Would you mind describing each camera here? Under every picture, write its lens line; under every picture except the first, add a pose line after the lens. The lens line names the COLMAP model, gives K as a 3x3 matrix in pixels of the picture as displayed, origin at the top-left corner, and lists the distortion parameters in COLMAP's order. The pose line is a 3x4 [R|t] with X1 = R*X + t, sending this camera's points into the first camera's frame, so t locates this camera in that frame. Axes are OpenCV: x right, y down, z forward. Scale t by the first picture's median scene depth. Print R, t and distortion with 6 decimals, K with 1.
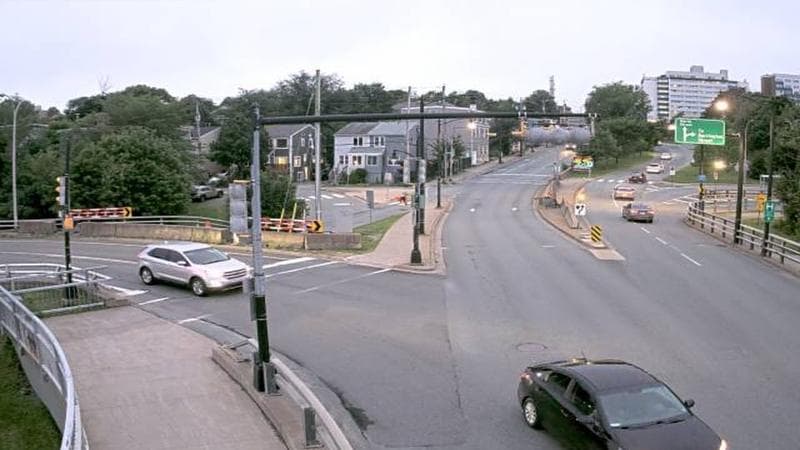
lens RADIAL K [[601.6, 0, 399.2], [0, 601.6, 225.2], [0, 0, 1]] dist [-0.010024, 0.002569]
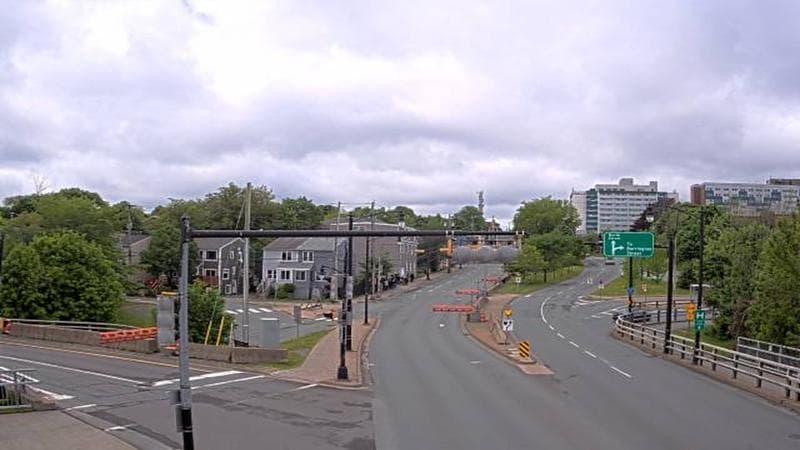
lens RADIAL K [[601.6, 0, 400.3], [0, 601.6, 225.4], [0, 0, 1]] dist [-0.010024, 0.002569]
pose [[0.999589, 0.012268, 0.025903, 0.091723], [-0.011037, 0.998829, -0.047113, -0.141787], [-0.026451, 0.046808, 0.998554, -0.006235]]
